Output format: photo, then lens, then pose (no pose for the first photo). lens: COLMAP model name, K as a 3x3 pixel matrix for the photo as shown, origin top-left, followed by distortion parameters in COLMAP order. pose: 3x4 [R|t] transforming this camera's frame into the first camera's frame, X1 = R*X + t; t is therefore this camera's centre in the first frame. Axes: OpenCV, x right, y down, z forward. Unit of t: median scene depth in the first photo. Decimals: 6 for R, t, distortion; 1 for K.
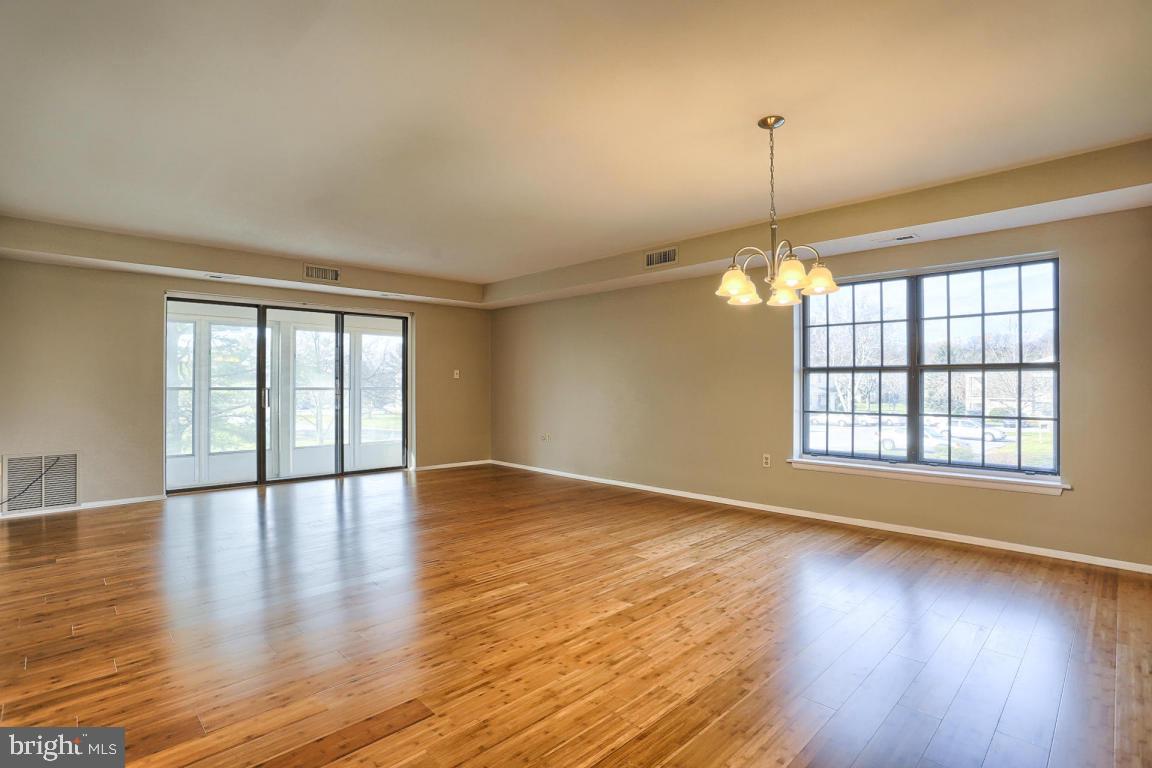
lens RADIAL K [[564.2, 0, 576.0], [0, 564.2, 384.0], [0, 0, 1]] dist [-0.067211, 0.032597]
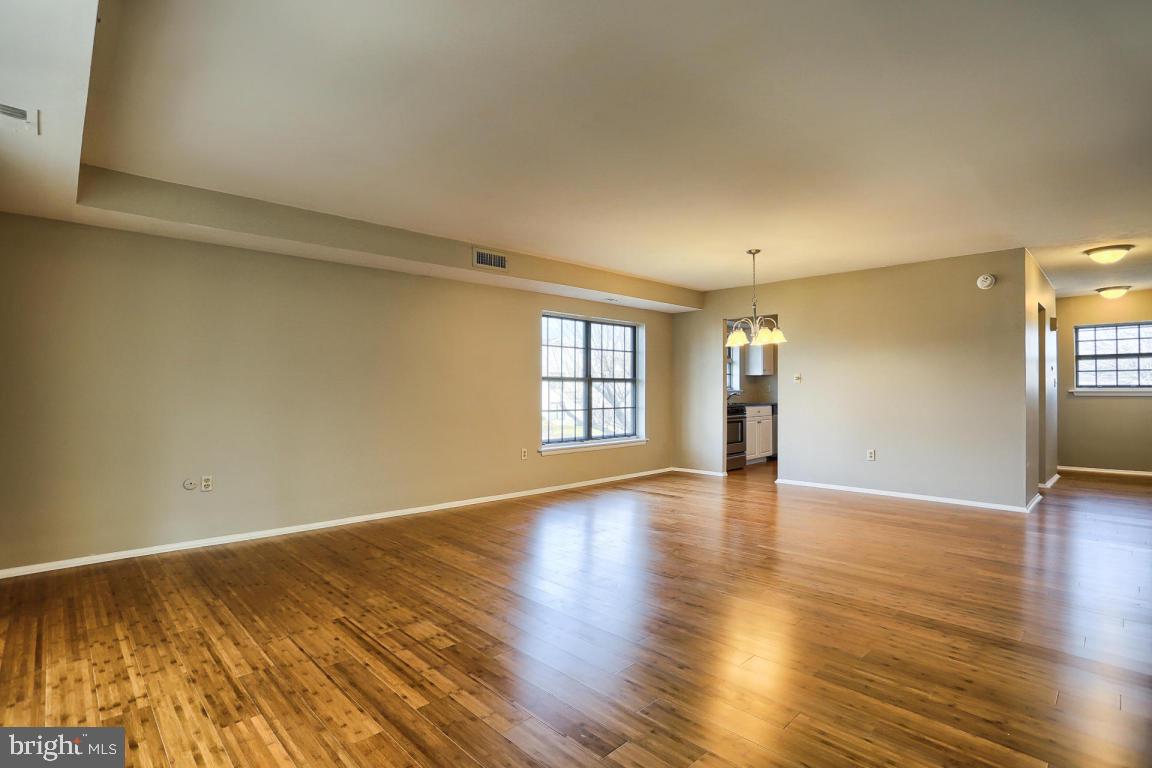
lens RADIAL K [[567.5, 0, 576.0], [0, 567.5, 384.0], [0, 0, 1]] dist [-0.069016, -0.000014]
pose [[0.018823, 0.010881, 0.999764, -1.011398], [-0.003047, 0.999937, -0.010826, 0.001282], [-0.999818, -0.002842, 0.018855, 1.018572]]
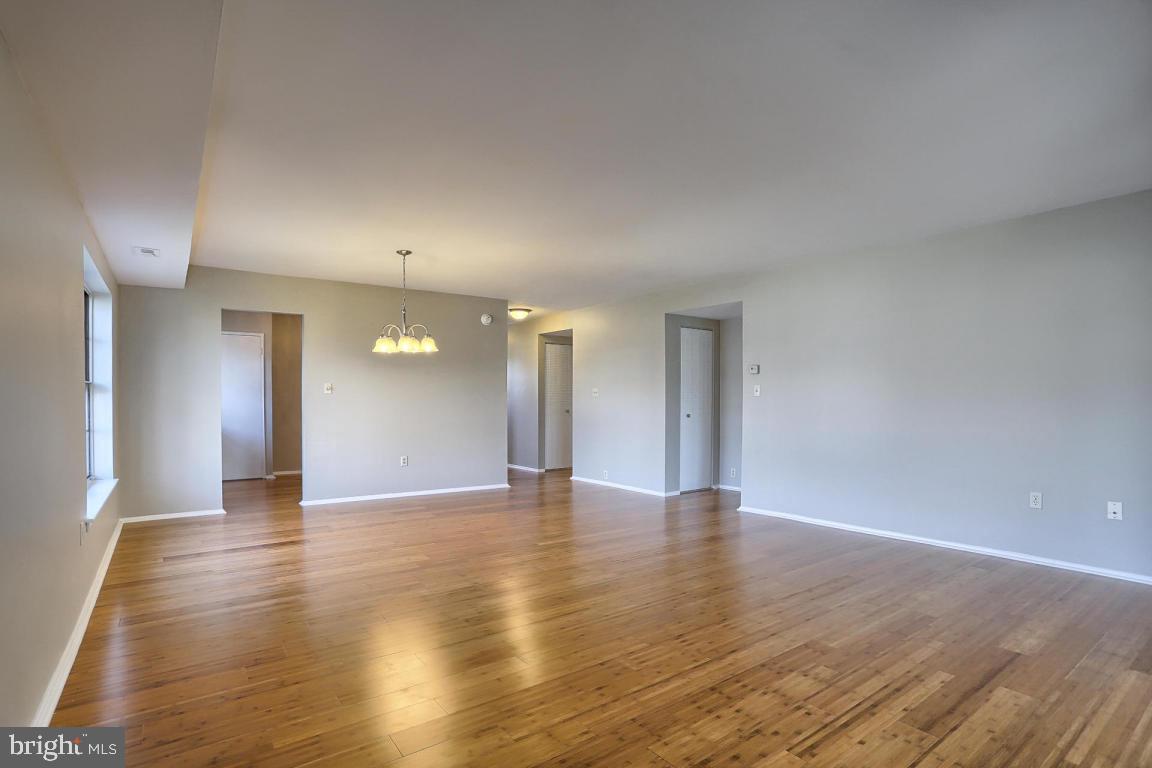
lens RADIAL K [[569.6, 0, 566.9], [0, 569.6, 381.0], [0, 0, 1]] dist [-0.035063, 0.007218]
pose [[-0.989171, 0.002714, 0.146744, -0.270179], [-0.002816, 0.999294, -0.037466, 0.002432], [-0.146742, -0.037473, -0.988465, 1.750730]]
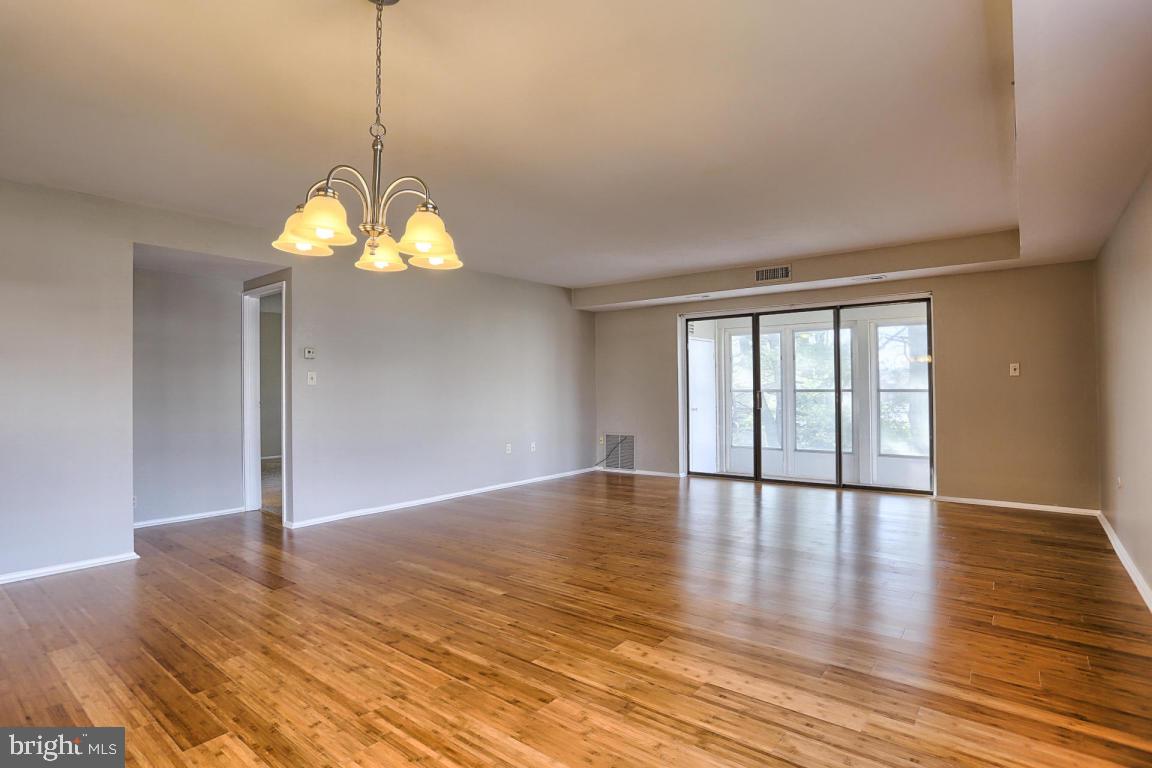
lens RADIAL K [[564.2, 0, 576.0], [0, 564.2, 384.0], [0, 0, 1]] dist [-0.067211, 0.032597]
pose [[0.125082, -0.011845, -0.992076, 0.652629], [0.012374, 0.999870, -0.010378, 0.002134], [0.992069, -0.010978, 0.125212, 0.733150]]
